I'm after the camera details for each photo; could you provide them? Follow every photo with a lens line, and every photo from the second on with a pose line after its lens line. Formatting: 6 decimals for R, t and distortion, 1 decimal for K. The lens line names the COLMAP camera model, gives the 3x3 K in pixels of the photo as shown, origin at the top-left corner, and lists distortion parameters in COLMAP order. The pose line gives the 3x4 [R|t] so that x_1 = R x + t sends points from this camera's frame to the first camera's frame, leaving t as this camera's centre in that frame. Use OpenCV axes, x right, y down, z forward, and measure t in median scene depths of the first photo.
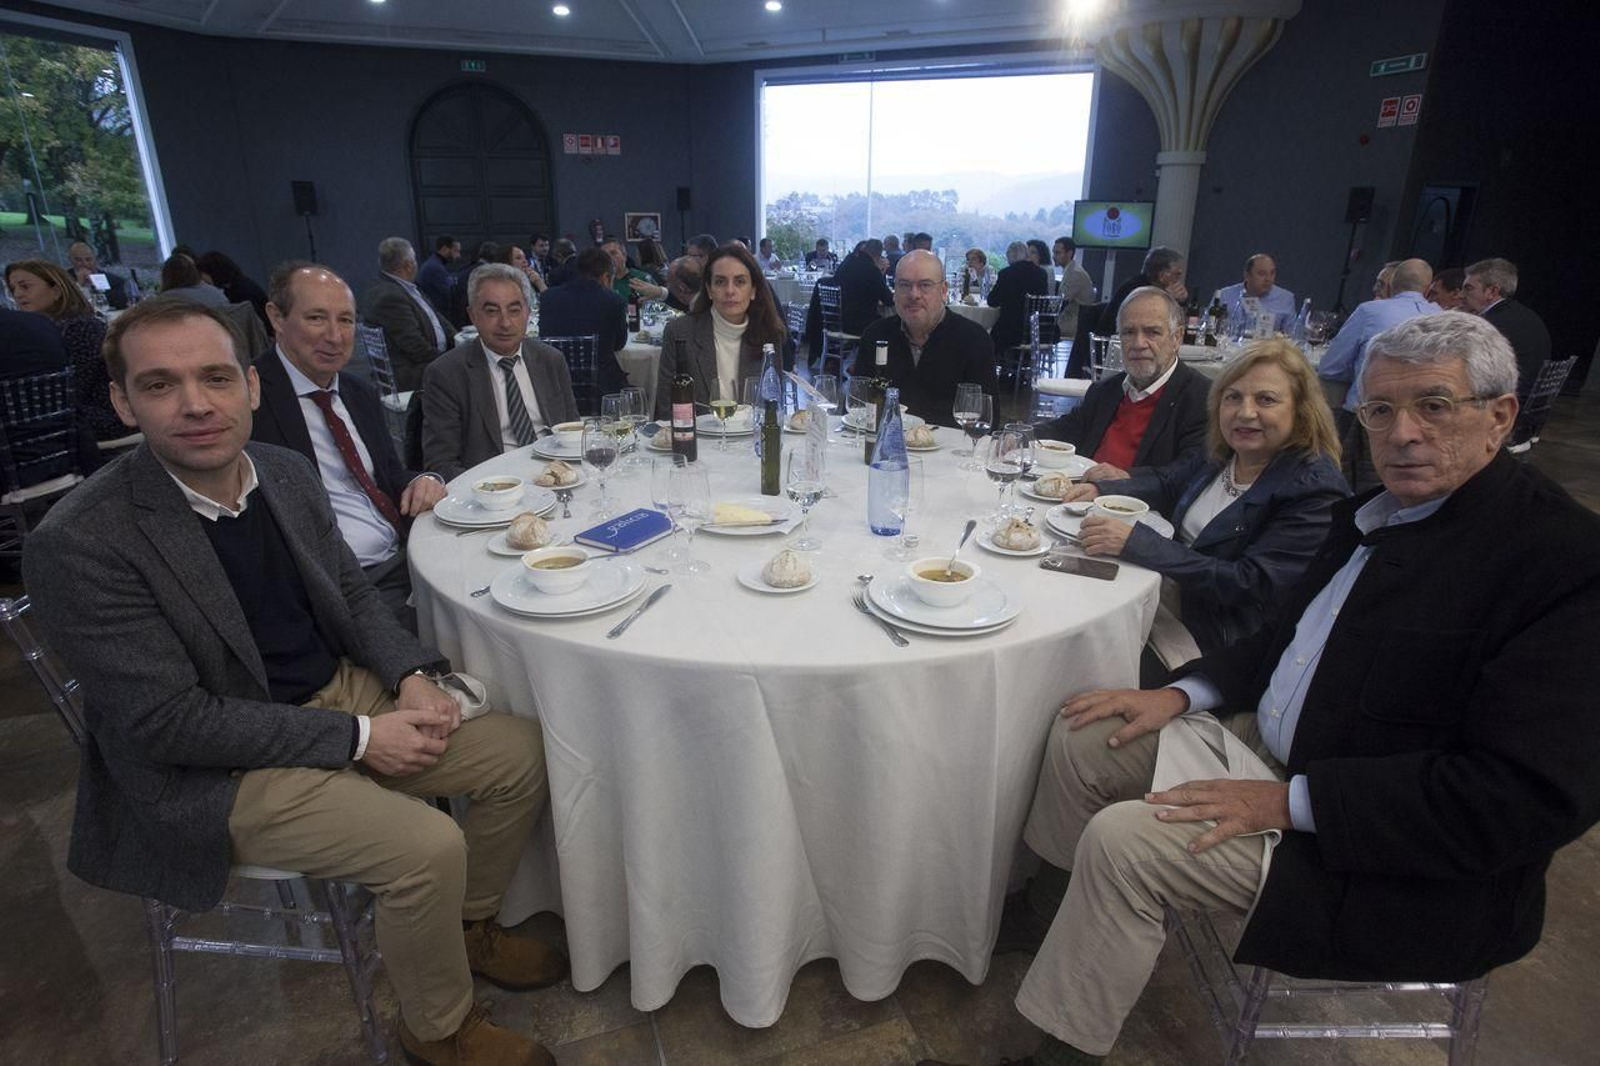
lens RADIAL K [[835.2, 0, 800.0], [0, 835.2, 533.0], [0, 0, 1]] dist [-0.041549, 0.000628]
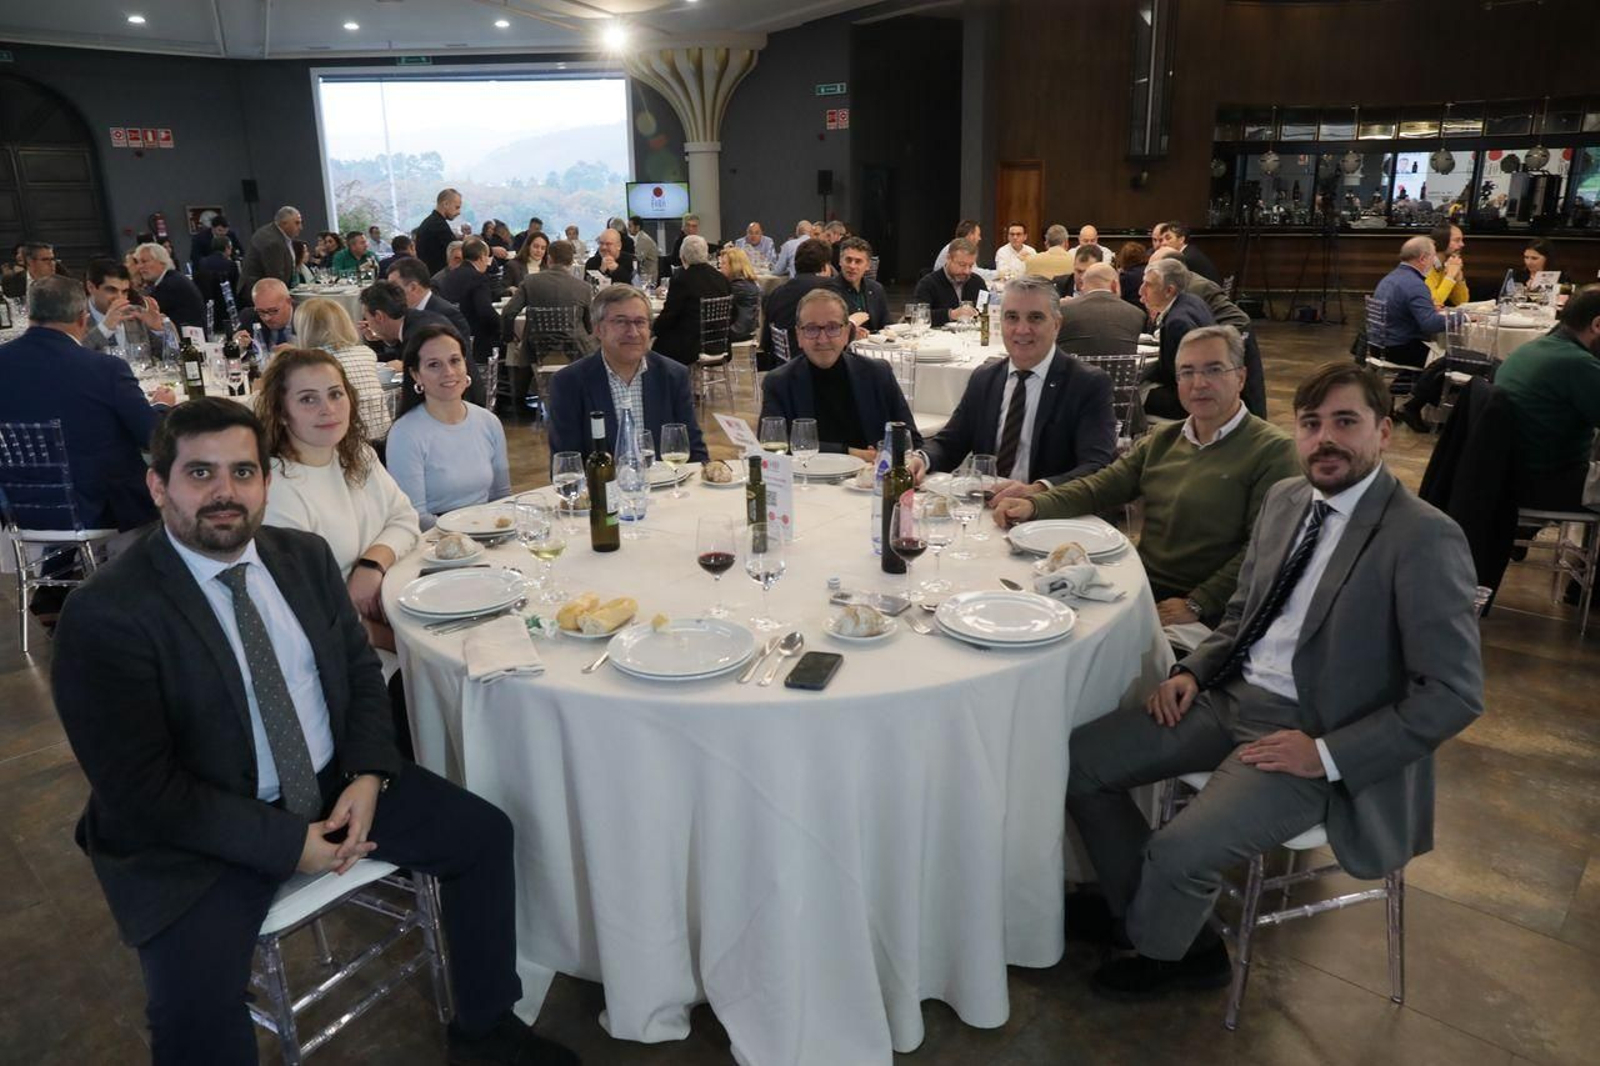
lens RADIAL K [[1115.0, 0, 800.0], [0, 1115.0, 533.0], [0, 0, 1]] dist [-0.116074, 0.099626]
pose [[0.887127, -0.153609, 0.435213, -0.220994], [0.177512, 0.984011, -0.014529, 0.170970], [-0.426023, 0.090145, 0.900210, -0.512859]]
